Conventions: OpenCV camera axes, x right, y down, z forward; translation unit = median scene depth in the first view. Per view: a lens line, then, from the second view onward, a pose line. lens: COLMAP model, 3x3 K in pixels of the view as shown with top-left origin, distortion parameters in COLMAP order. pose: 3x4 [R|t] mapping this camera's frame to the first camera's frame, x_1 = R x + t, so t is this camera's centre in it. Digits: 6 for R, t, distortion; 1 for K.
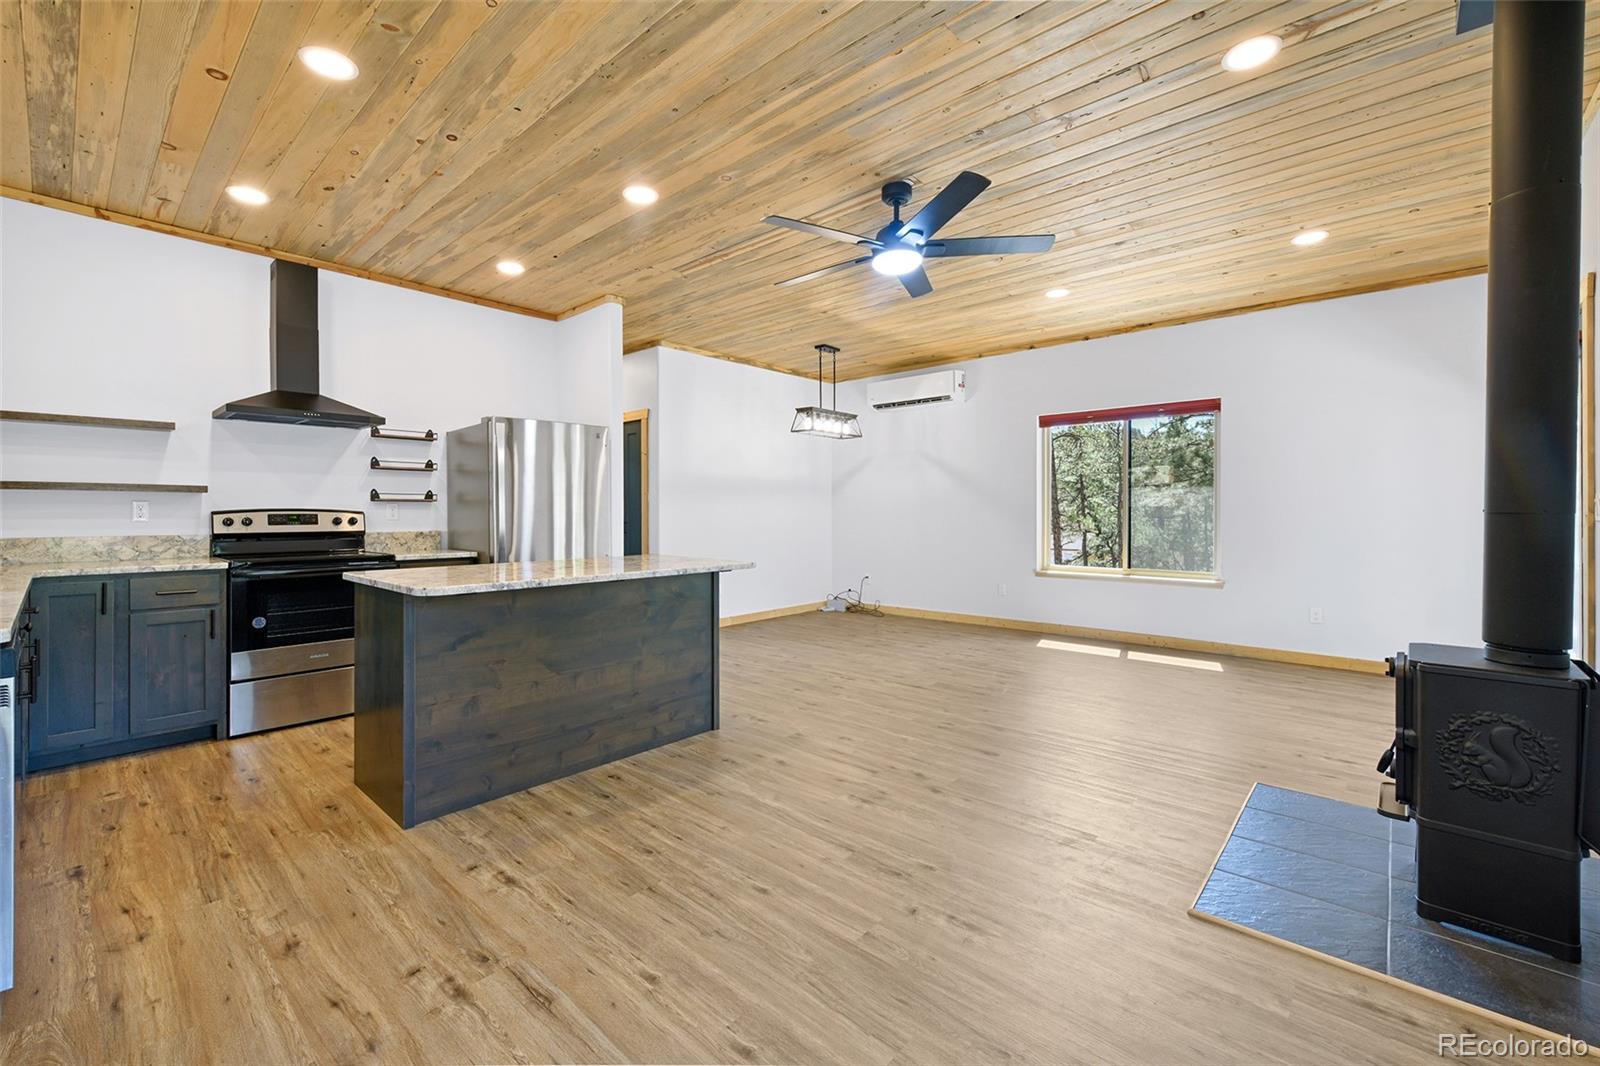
lens RADIAL K [[661.0, 0, 803.3], [0, 661.0, 516.0], [0, 0, 1]] dist [-0.017831, -0.000965]
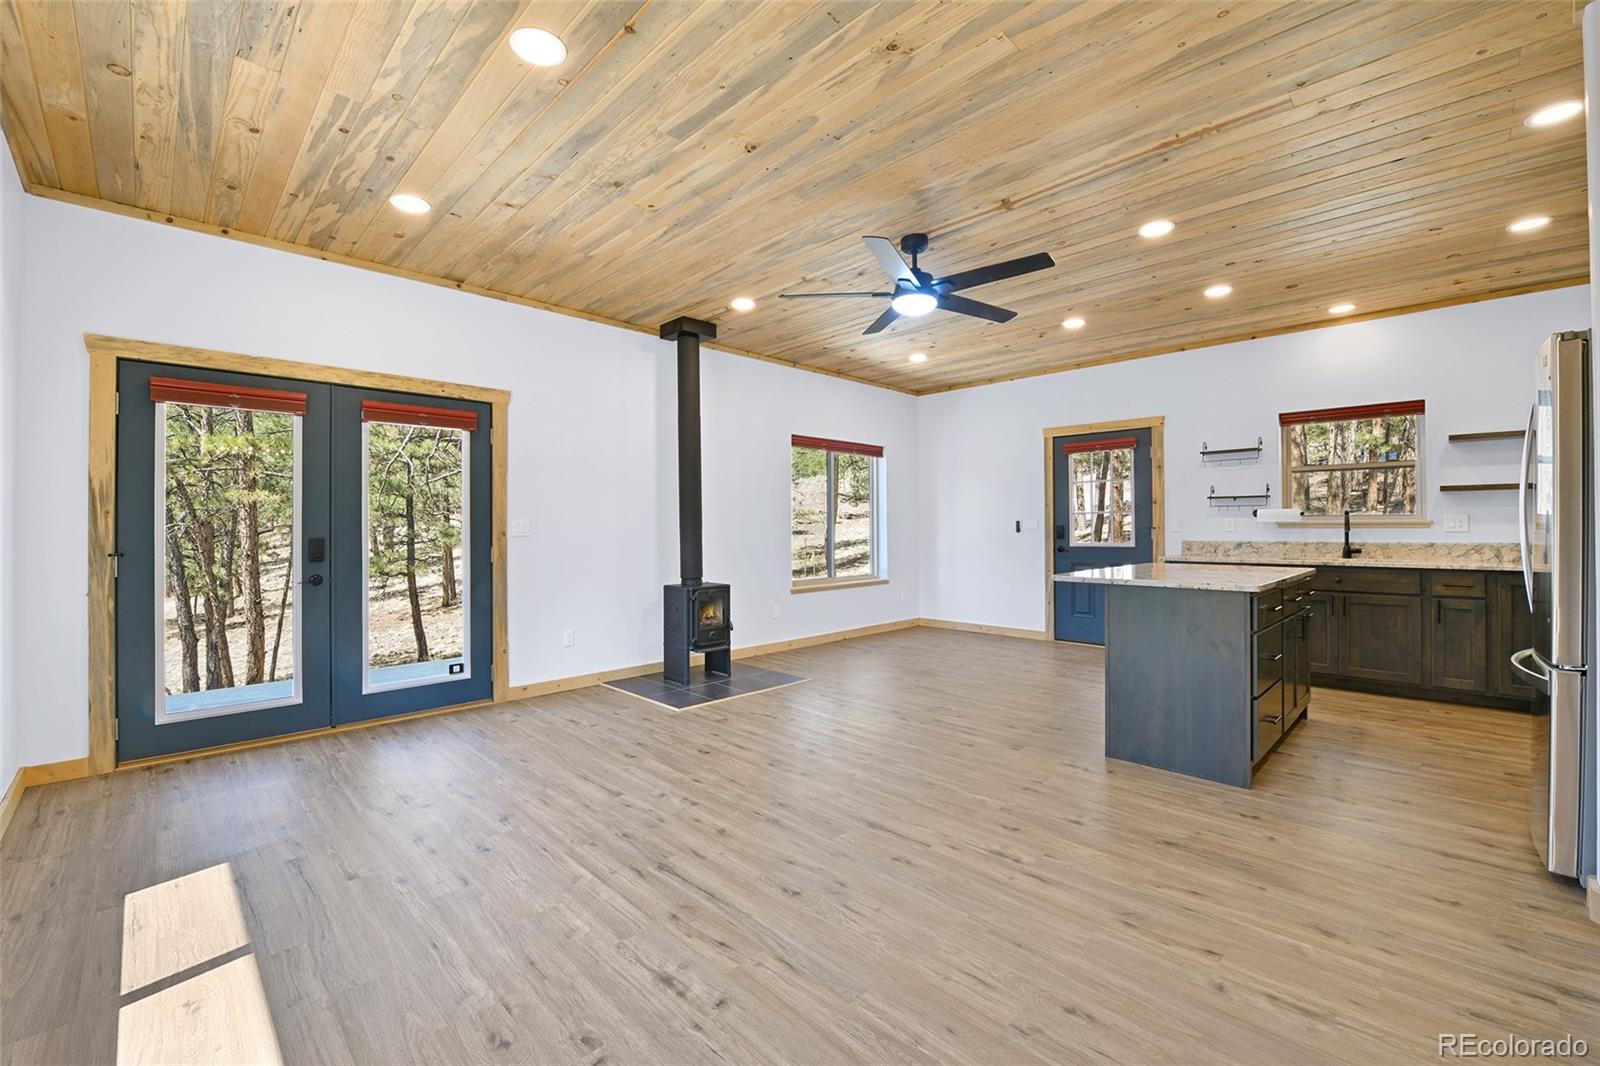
lens RADIAL K [[661.0, 0, 810.1], [0, 661.0, 523.3], [0, 0, 1]] dist [-0.017831, -0.000965]
pose [[-0.998746, 0.006456, 0.049643, 0.230155], [0.006457, 0.999979, -0.000132, -0.013162], [-0.049642, 0.000189, -0.998767, 1.831561]]
